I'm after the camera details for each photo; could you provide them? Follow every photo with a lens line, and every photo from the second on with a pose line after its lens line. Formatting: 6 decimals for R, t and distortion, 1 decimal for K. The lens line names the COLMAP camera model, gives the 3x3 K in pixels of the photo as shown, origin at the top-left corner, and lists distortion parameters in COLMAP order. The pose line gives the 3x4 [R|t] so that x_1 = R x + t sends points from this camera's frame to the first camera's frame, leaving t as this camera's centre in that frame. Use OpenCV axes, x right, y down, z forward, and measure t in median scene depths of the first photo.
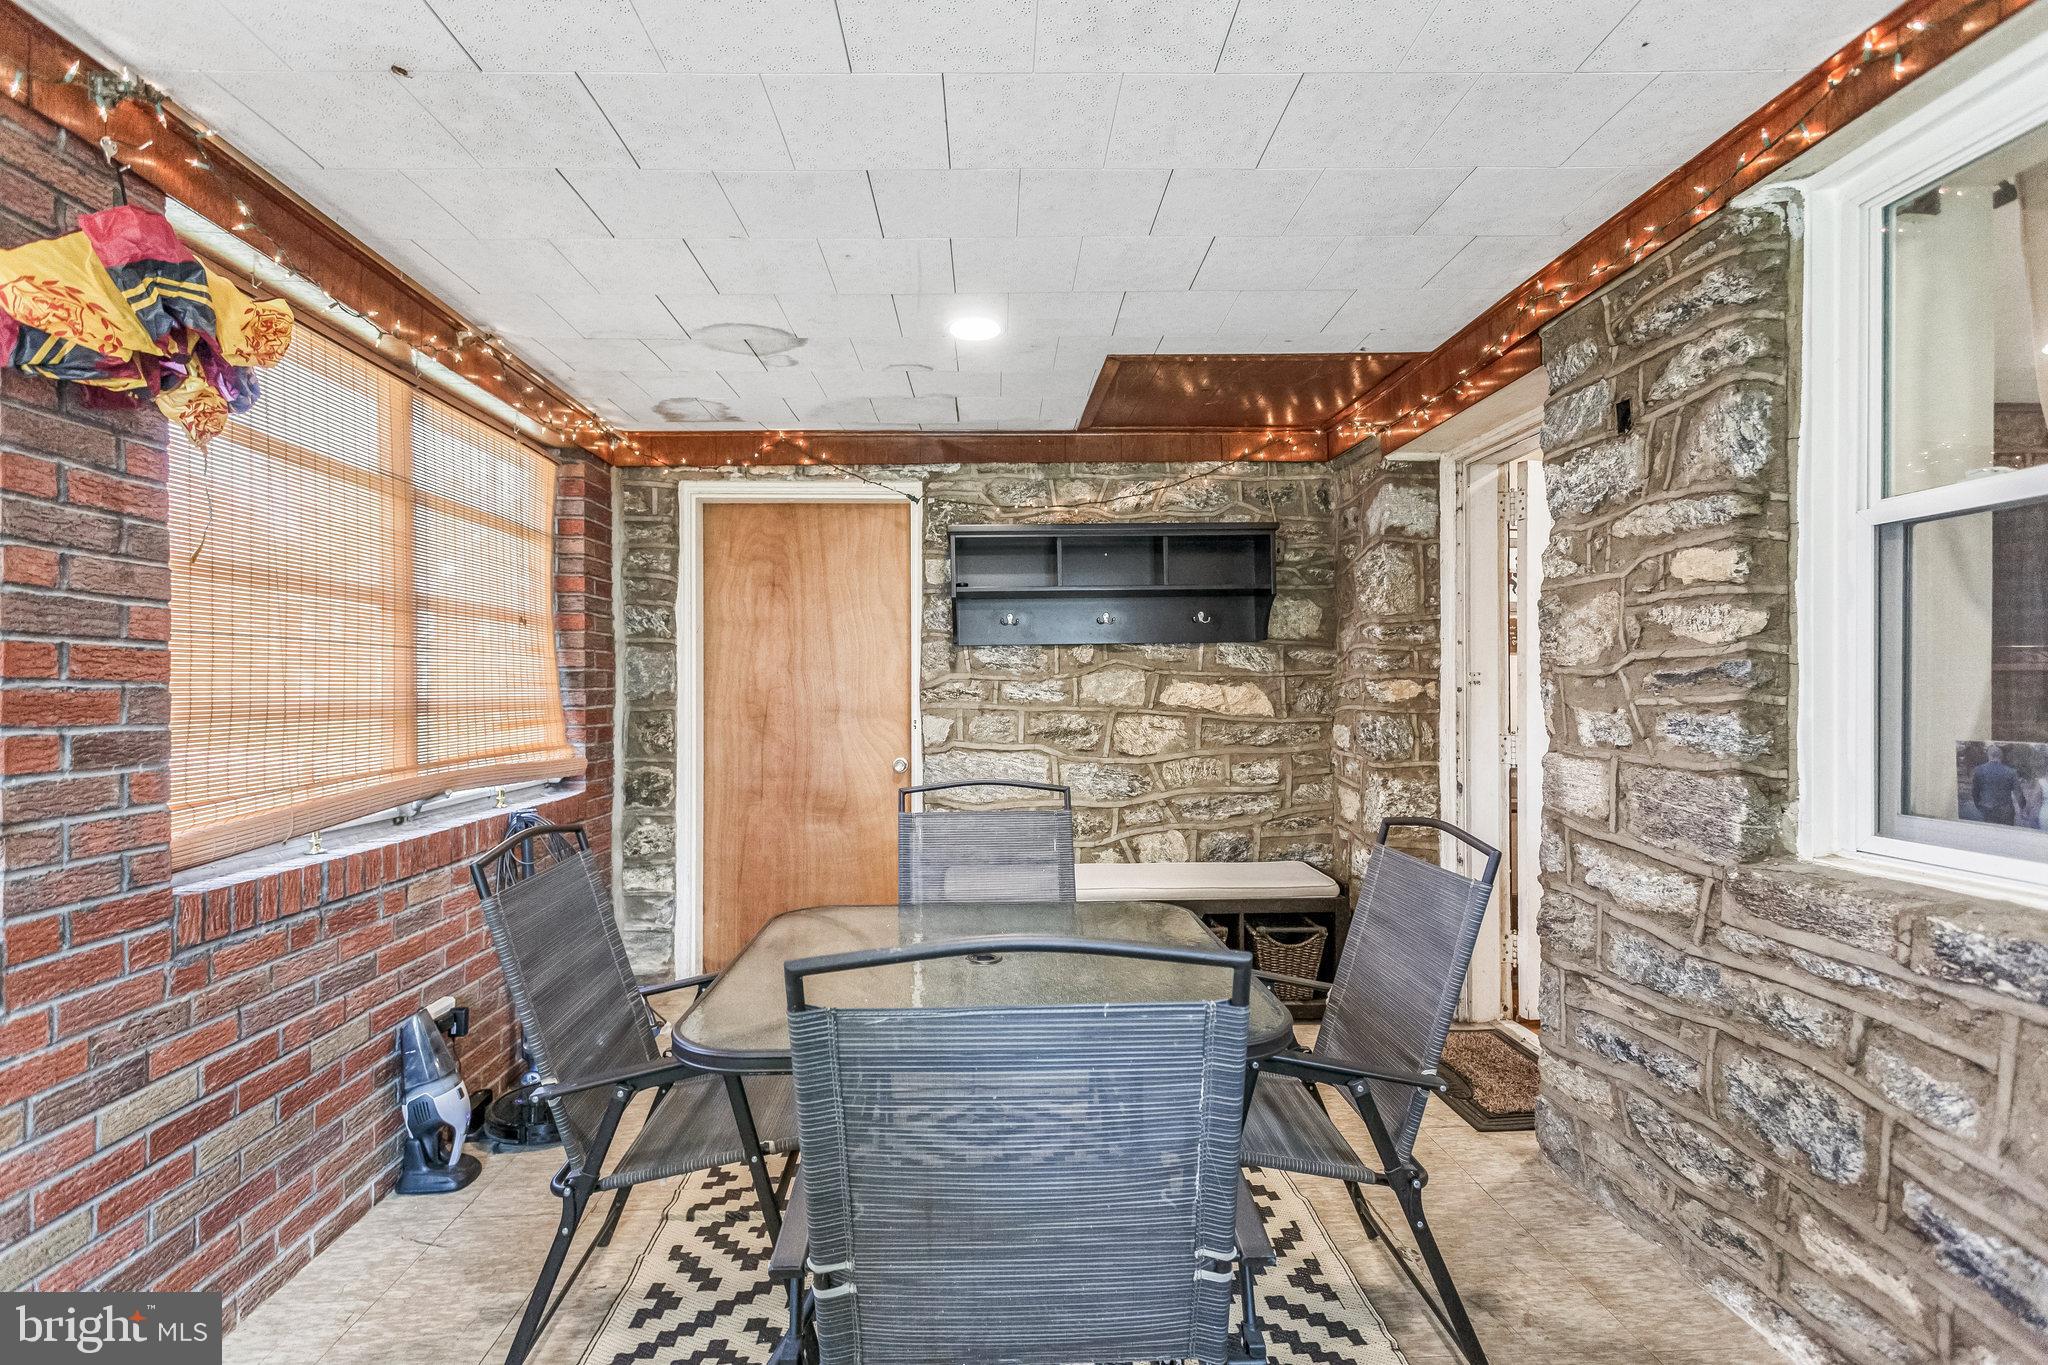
lens RADIAL K [[1017.0, 0, 1025.6], [0, 1017.0, 690.7], [0, 0, 1]] dist [0.001261, -0.000141]
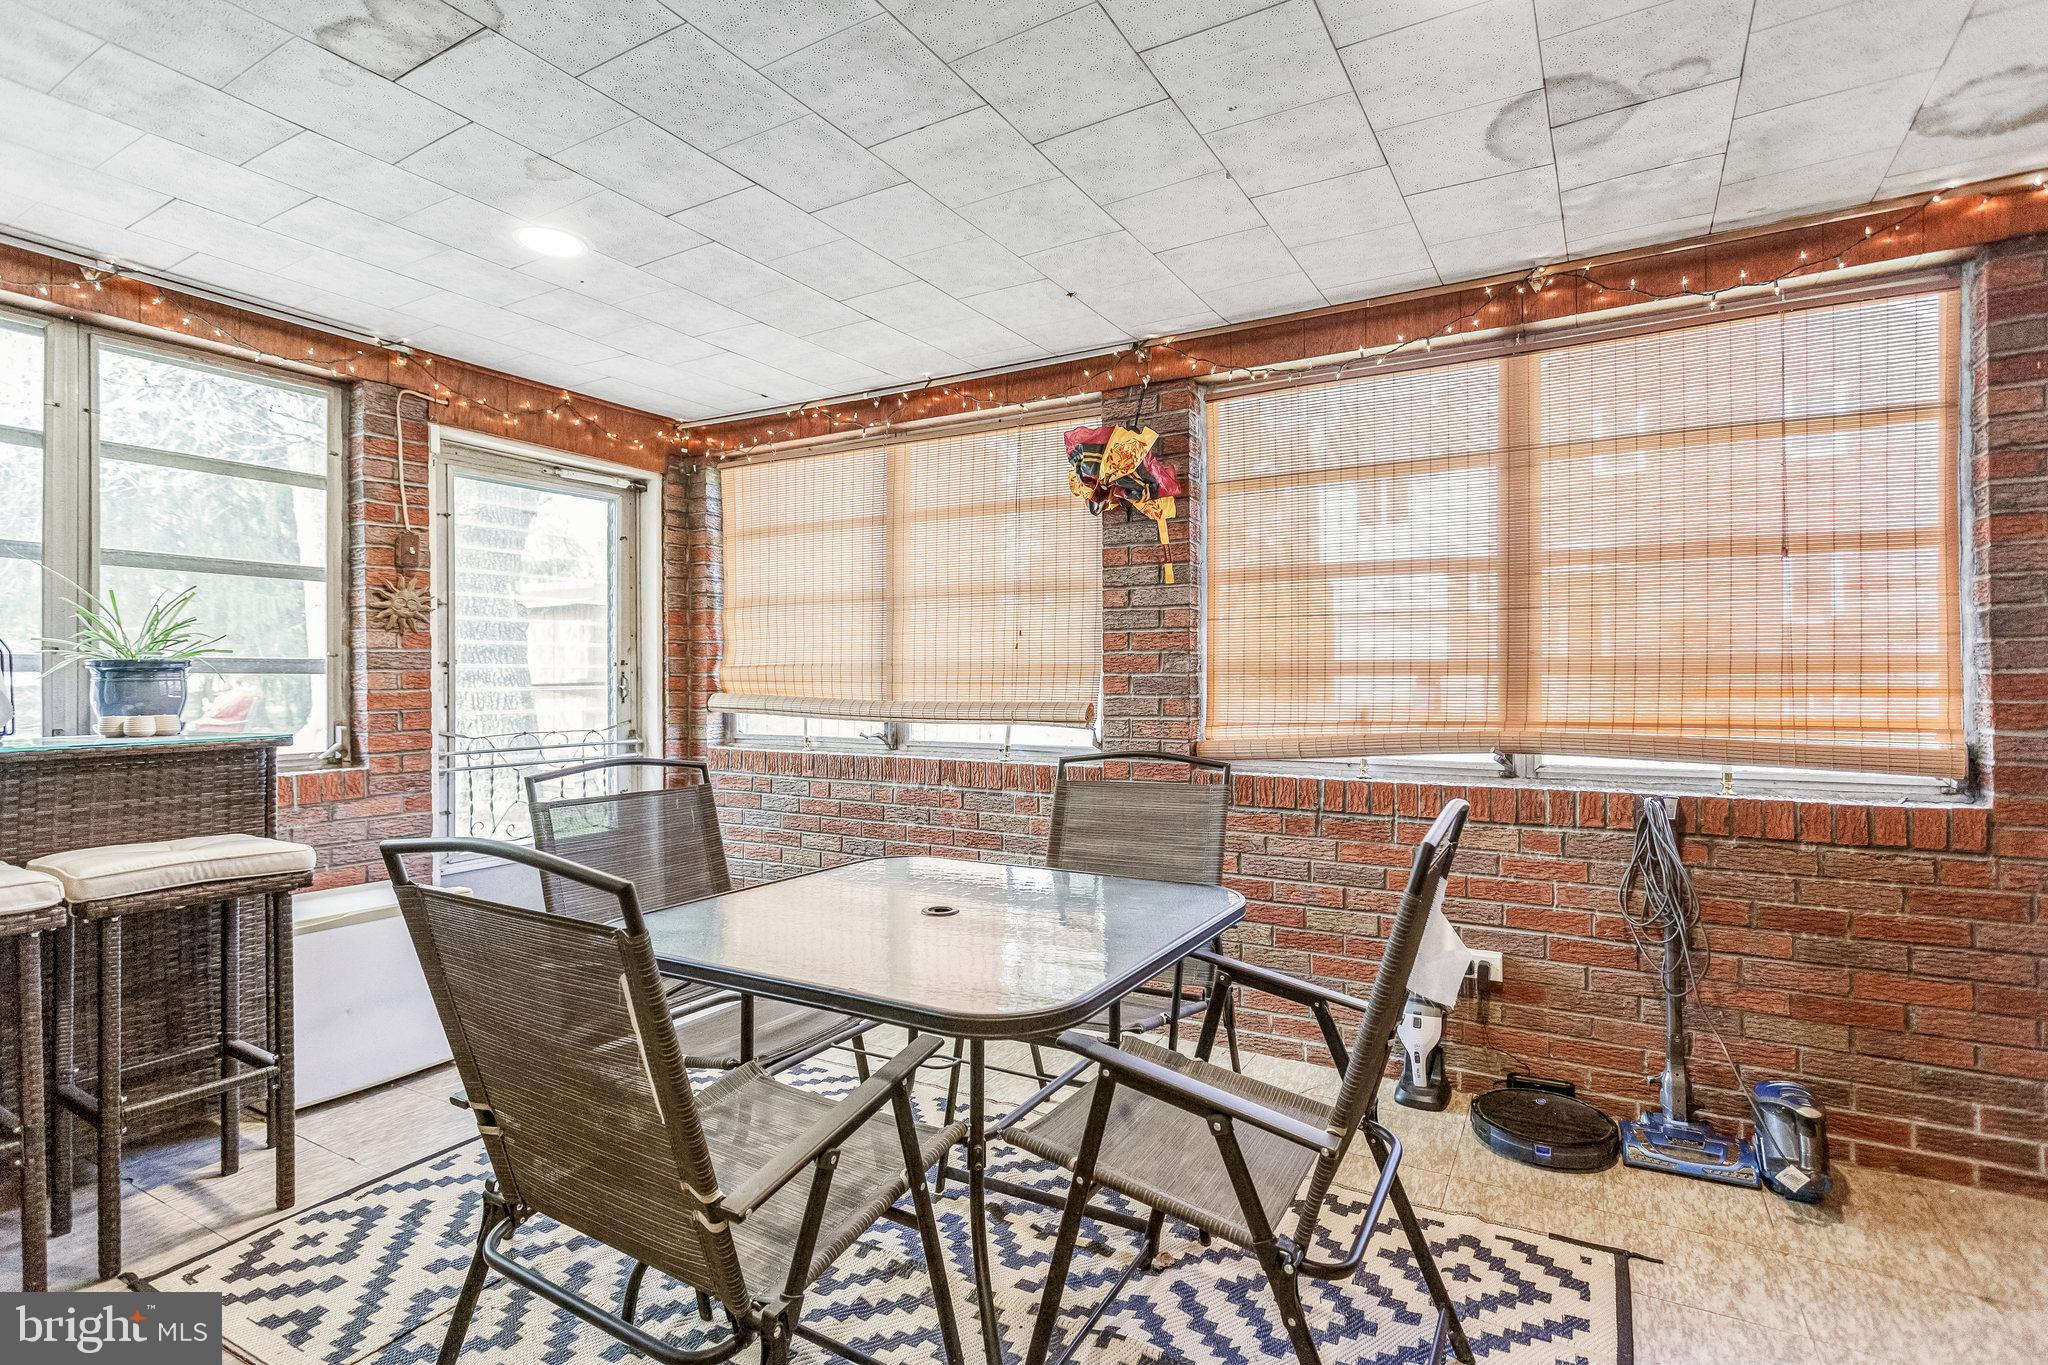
lens RADIAL K [[1017.0, 0, 1025.6], [0, 1017.0, 690.7], [0, 0, 1]] dist [0.001261, -0.000141]
pose [[-0.552163, 0.006226, -0.833713, 0.673821], [0.000995, 0.999976, 0.006808, 0.042655], [0.833736, 0.002929, -0.552156, 1.464539]]
